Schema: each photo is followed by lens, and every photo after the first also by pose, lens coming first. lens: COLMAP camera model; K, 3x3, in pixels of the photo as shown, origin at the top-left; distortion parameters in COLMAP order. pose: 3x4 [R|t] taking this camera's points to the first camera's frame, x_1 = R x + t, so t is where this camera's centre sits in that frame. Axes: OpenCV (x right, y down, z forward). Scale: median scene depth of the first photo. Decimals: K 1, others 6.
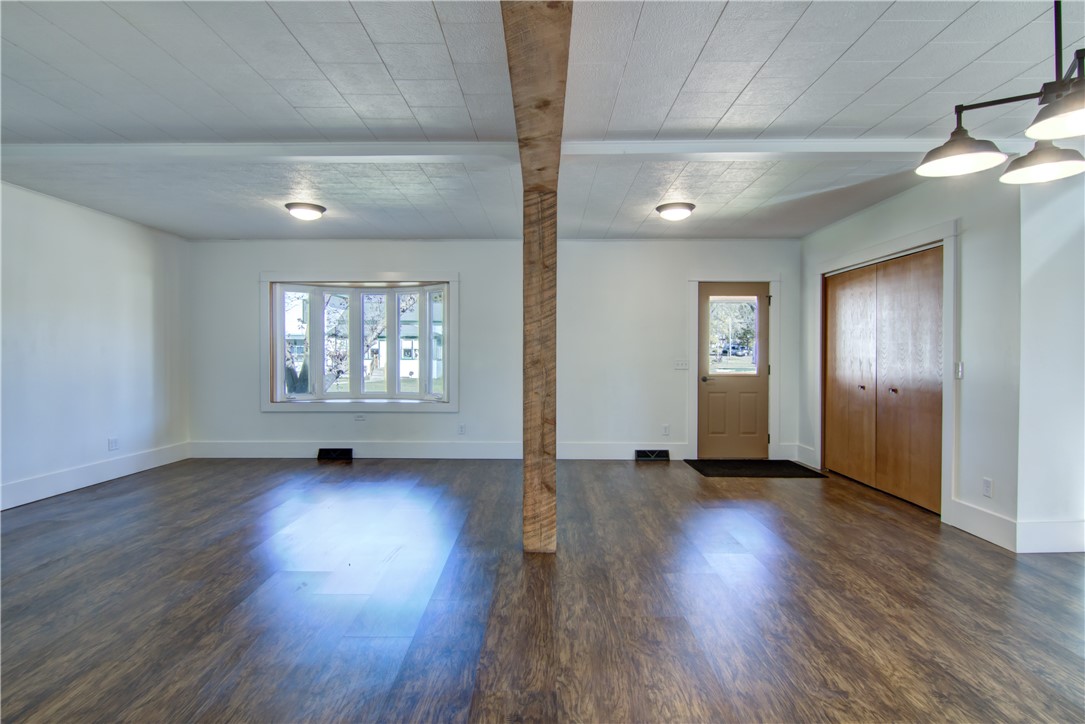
lens RADIAL K [[599.5, 0, 566.8], [0, 599.5, 355.6], [0, 0, 1]] dist [-0.010288, -0.007568]
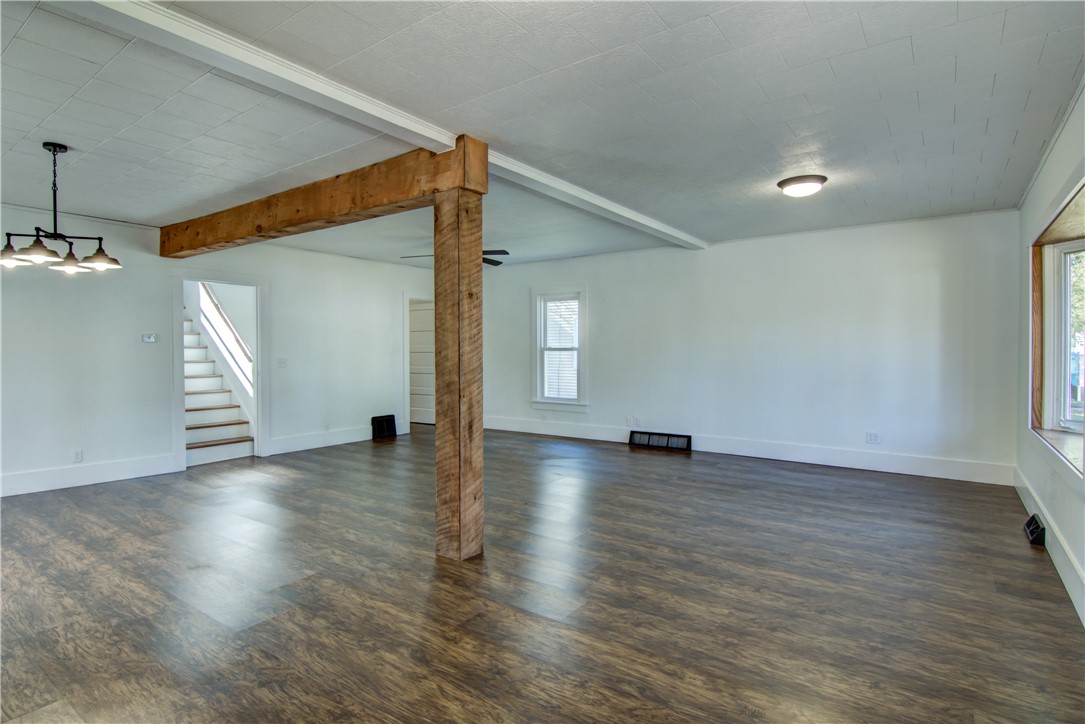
lens RADIAL K [[561.8, 0, 546.7], [0, 561.8, 371.2], [0, 0, 1]] dist [-0.011945, -0.006333]
pose [[-0.615760, 0.027718, -0.787446, 0.410184], [0.000318, 0.999390, 0.034931, -0.009821], [0.787933, 0.021259, -0.615393, 1.158985]]
